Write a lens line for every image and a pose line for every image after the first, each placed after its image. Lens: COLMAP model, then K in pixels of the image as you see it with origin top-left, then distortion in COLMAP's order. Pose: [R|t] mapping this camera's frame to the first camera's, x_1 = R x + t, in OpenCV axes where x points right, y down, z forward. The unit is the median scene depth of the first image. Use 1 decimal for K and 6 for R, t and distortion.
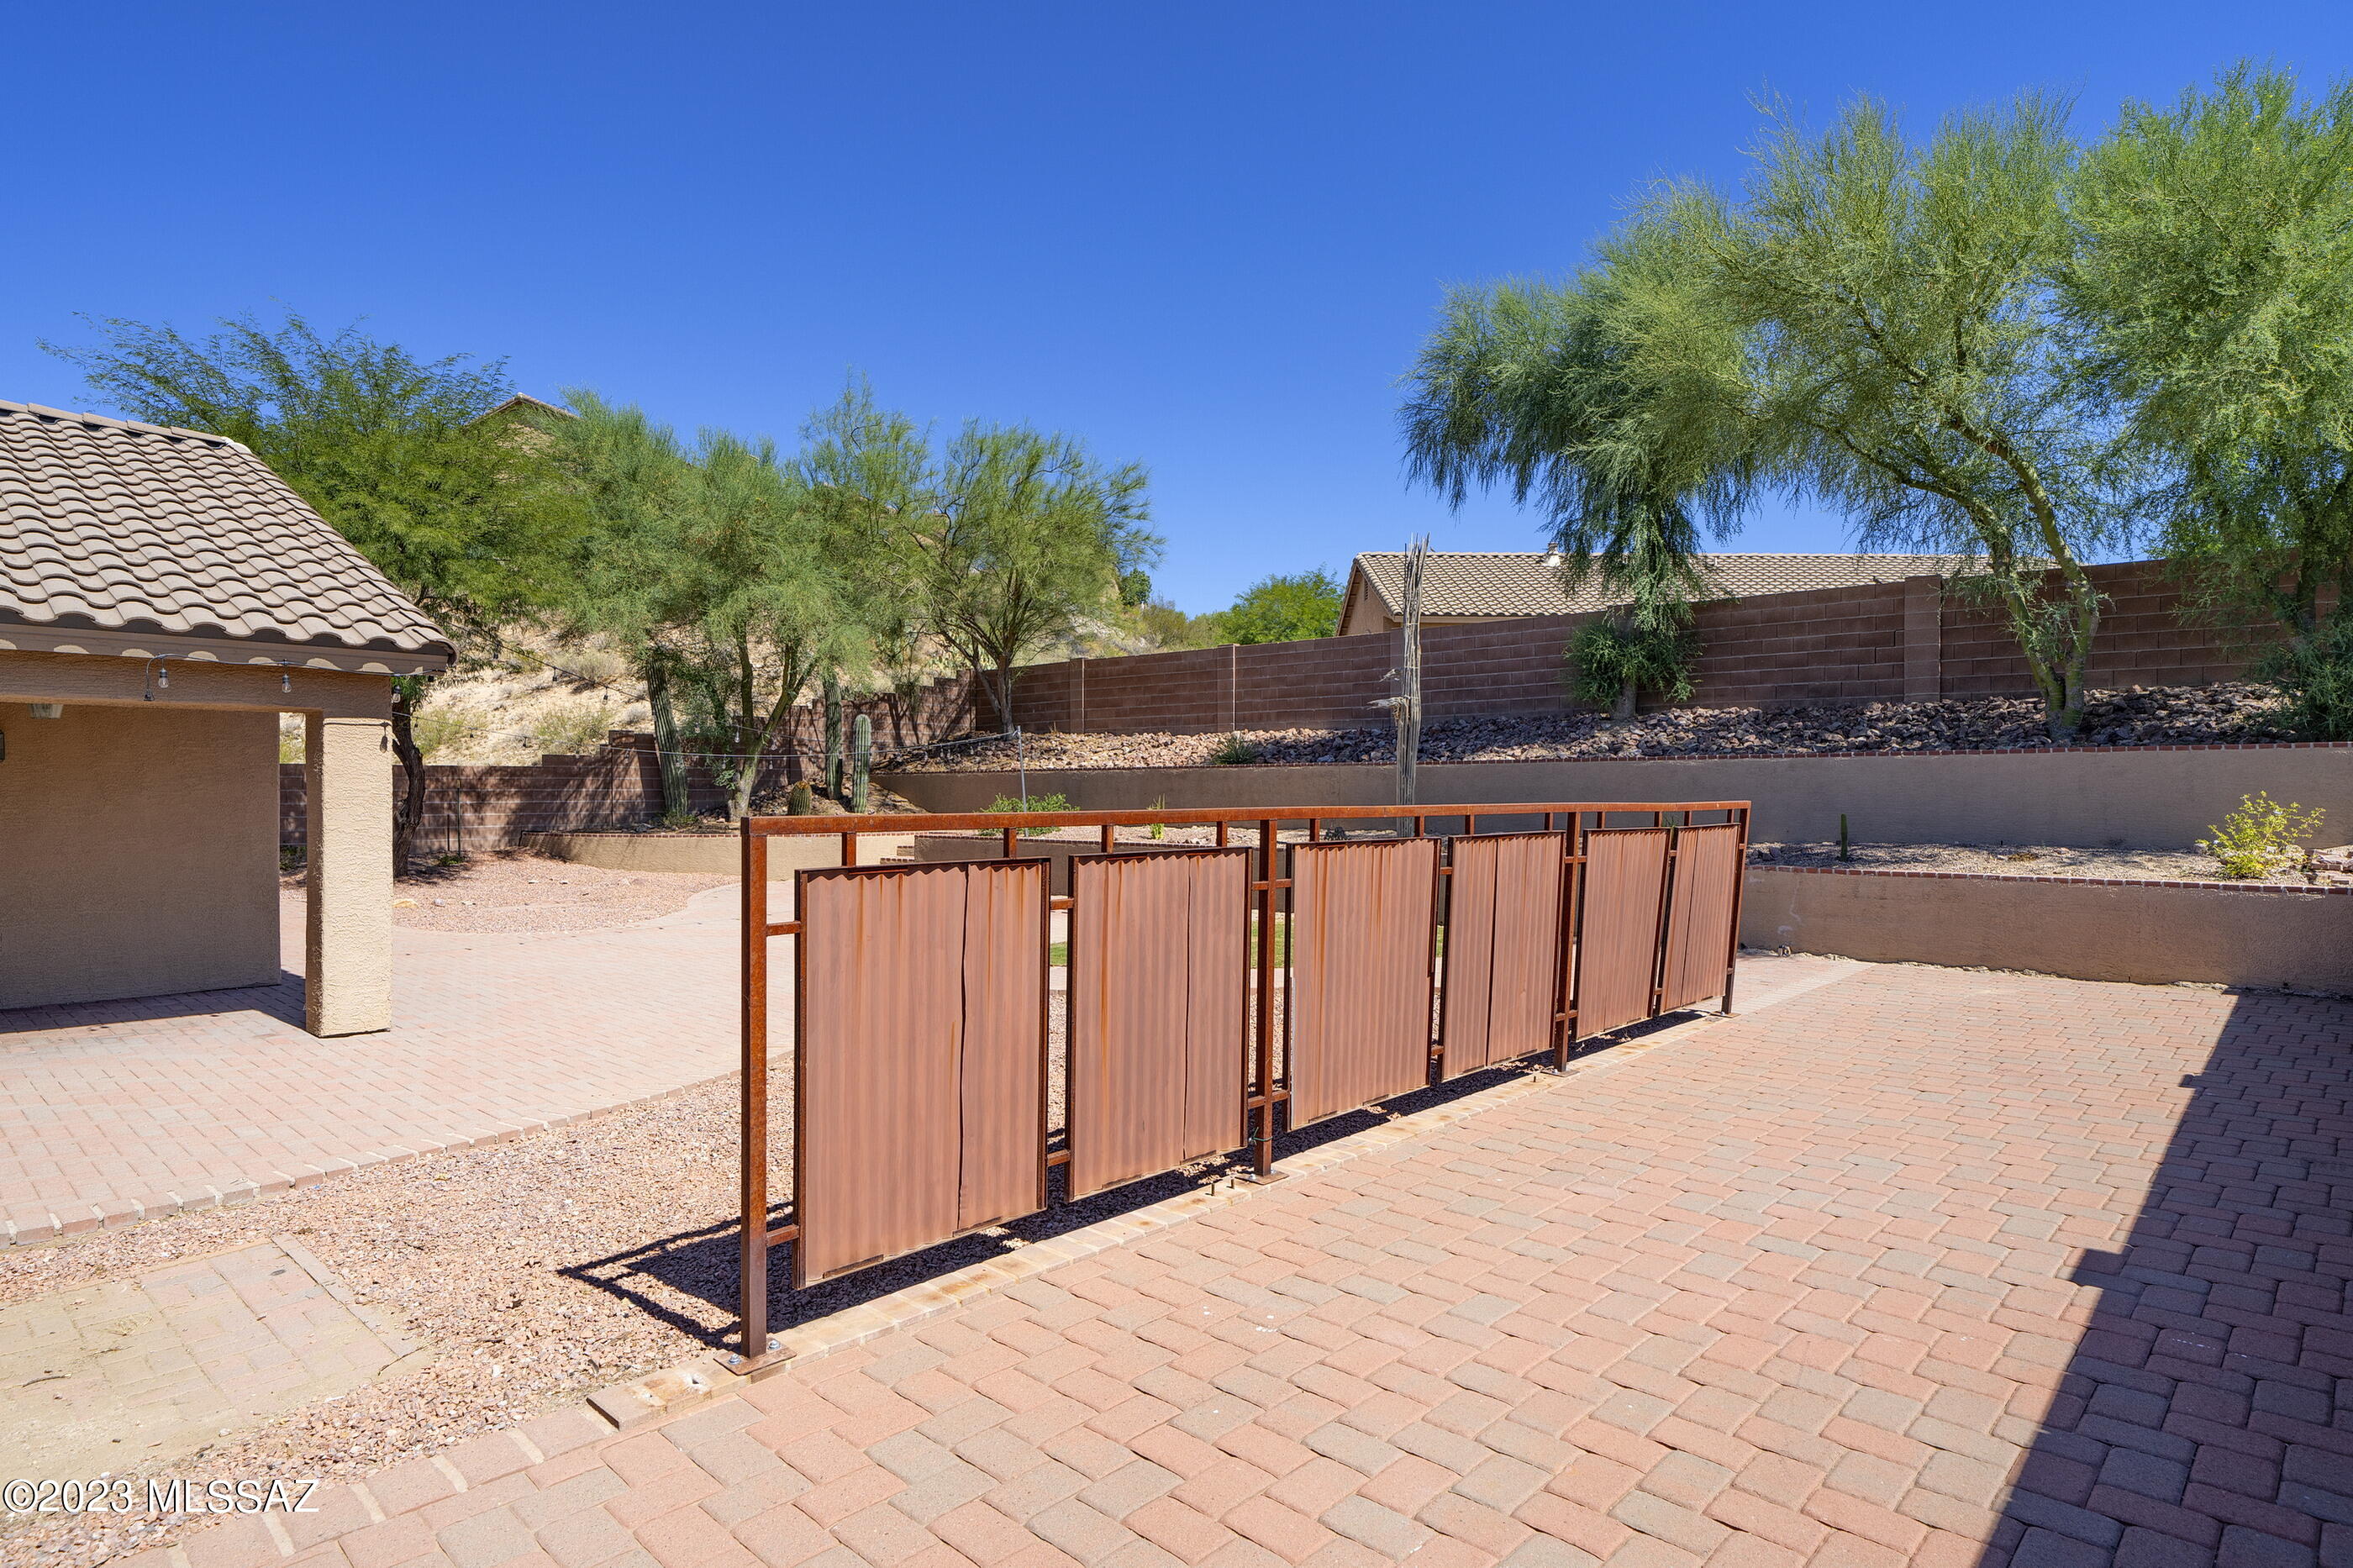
lens RADIAL K [[1221.9, 0, 1128.5], [0, 1221.9, 785.9], [0, 0, 1]] dist [0.001567, 0.001070]
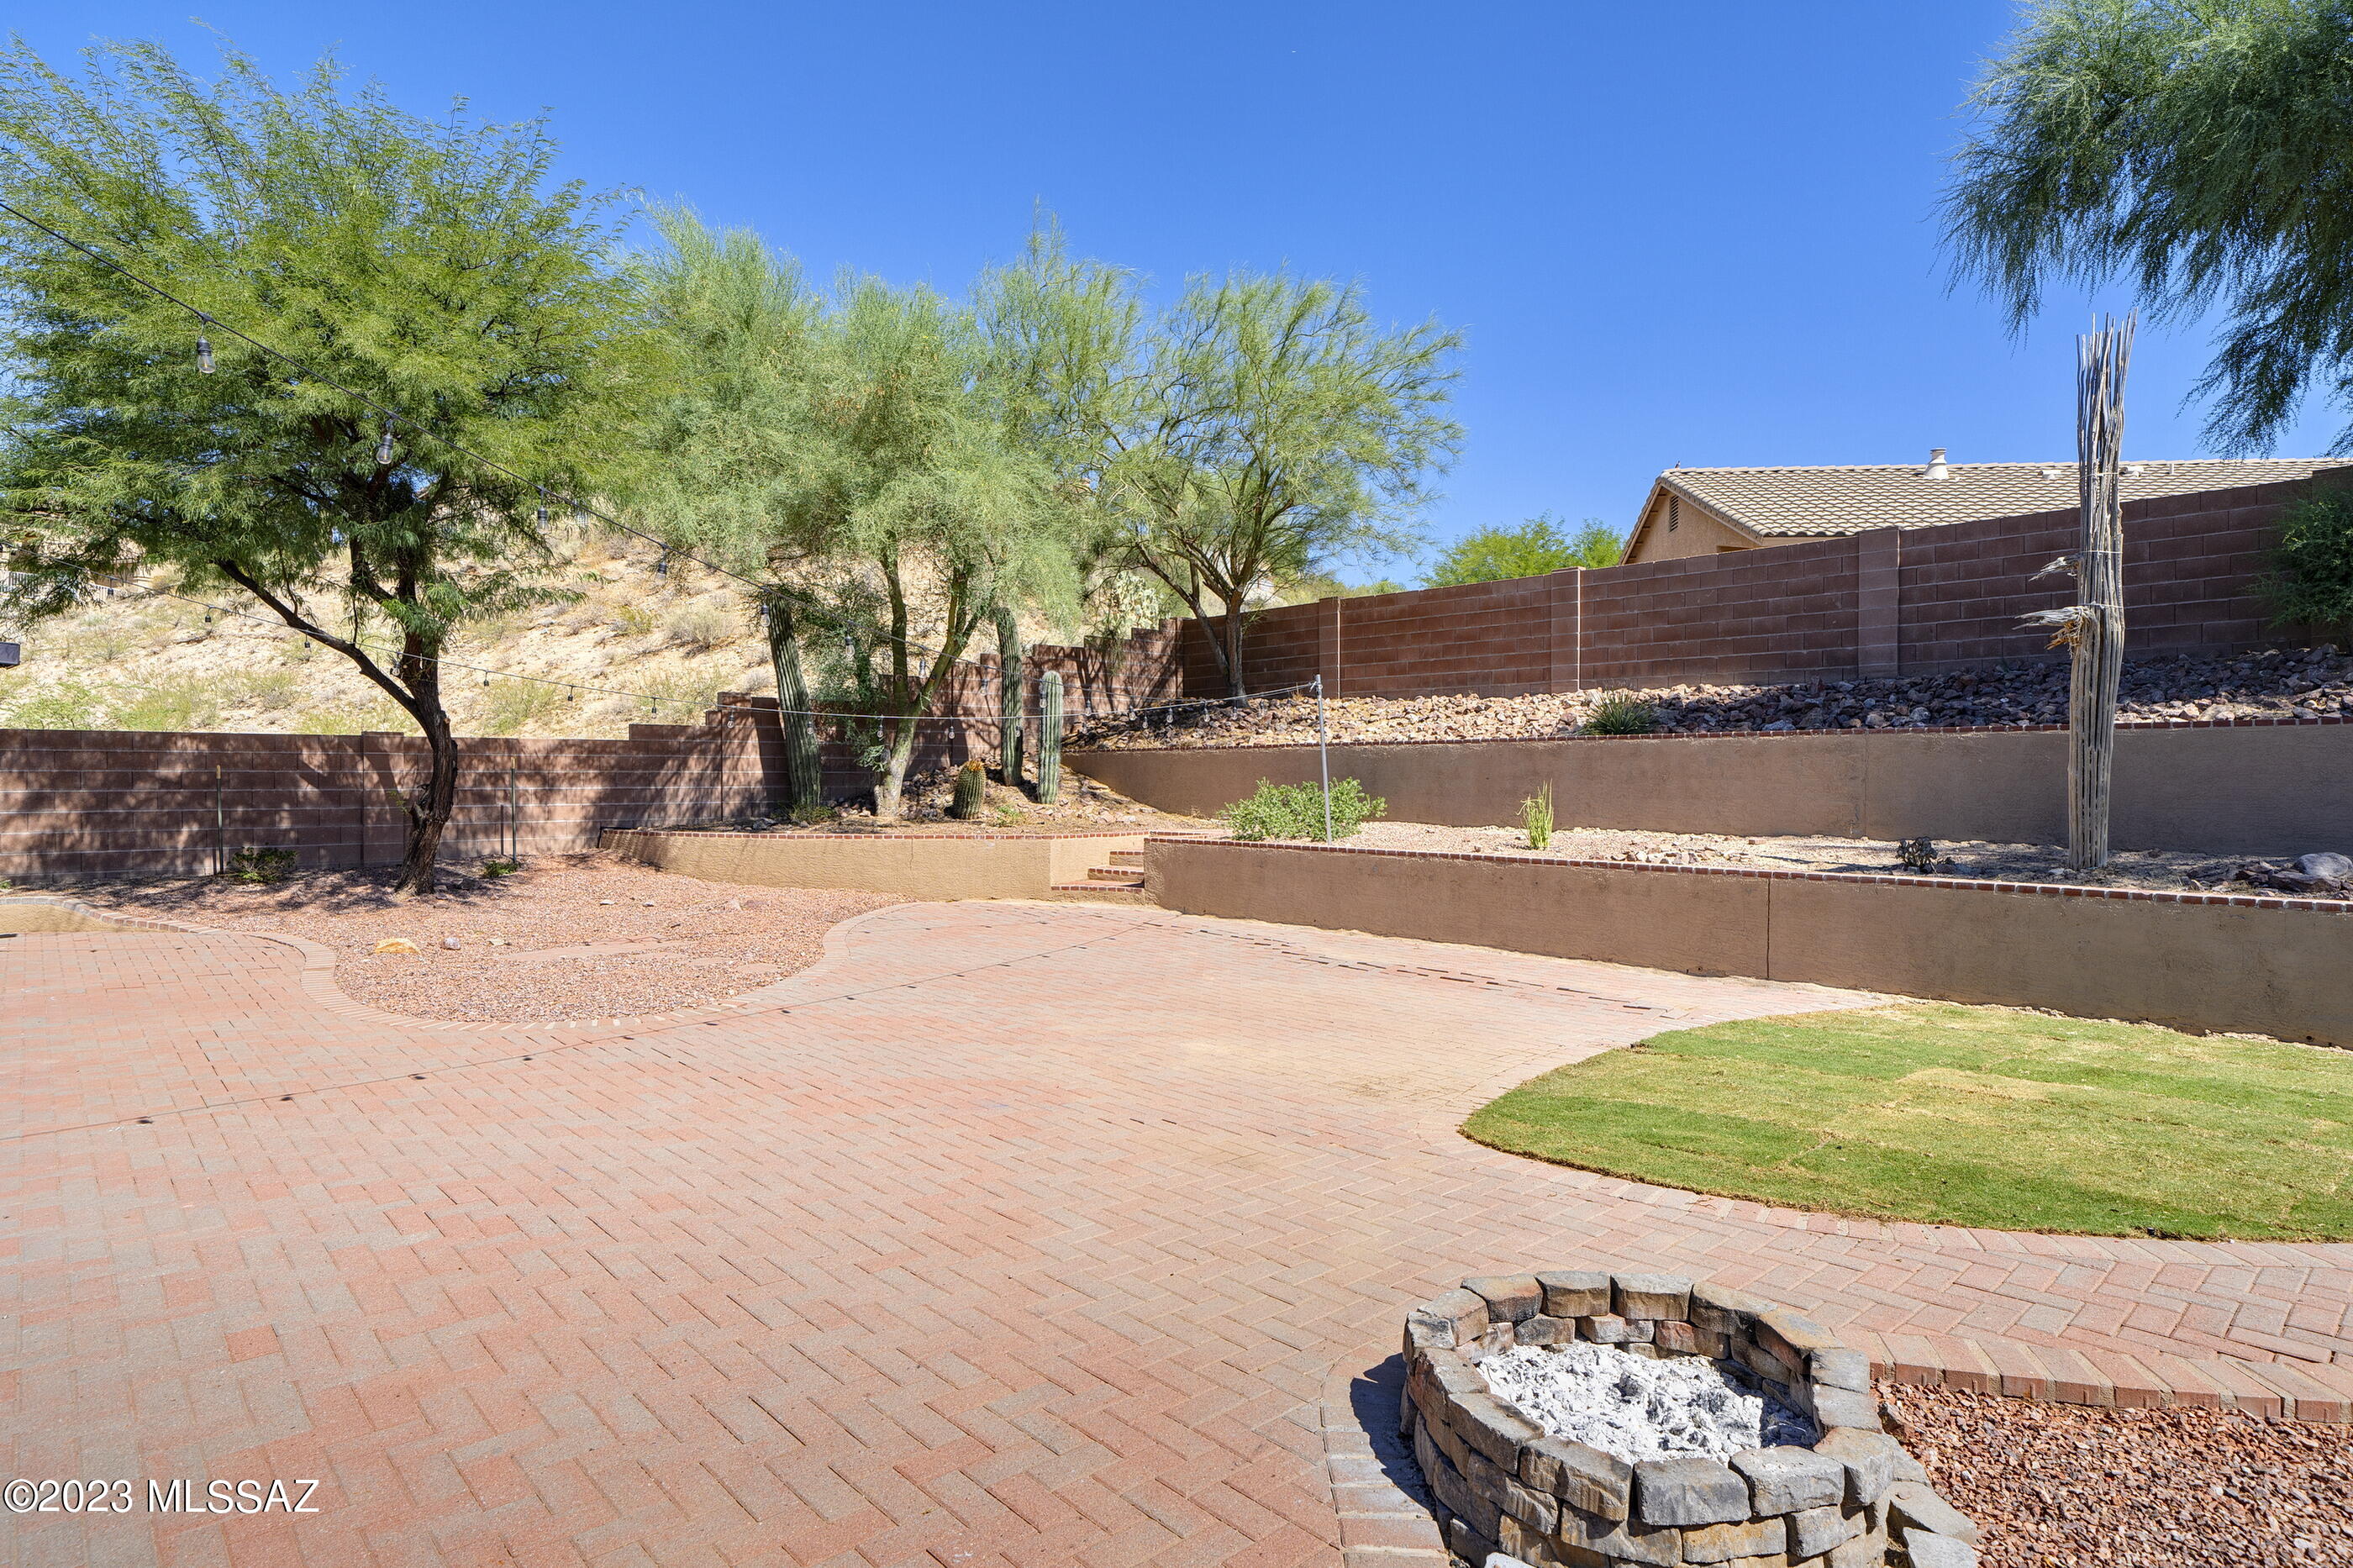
lens RADIAL K [[1221.9, 0, 1163.8], [0, 1221.9, 785.7], [0, 0, 1]] dist [0.001567, 0.001070]
pose [[0.997557, 0.002240, -0.069820, -0.104640], [-0.001509, 0.999944, 0.010514, 0.003119], [0.069840, -0.010383, 0.997504, 0.282122]]
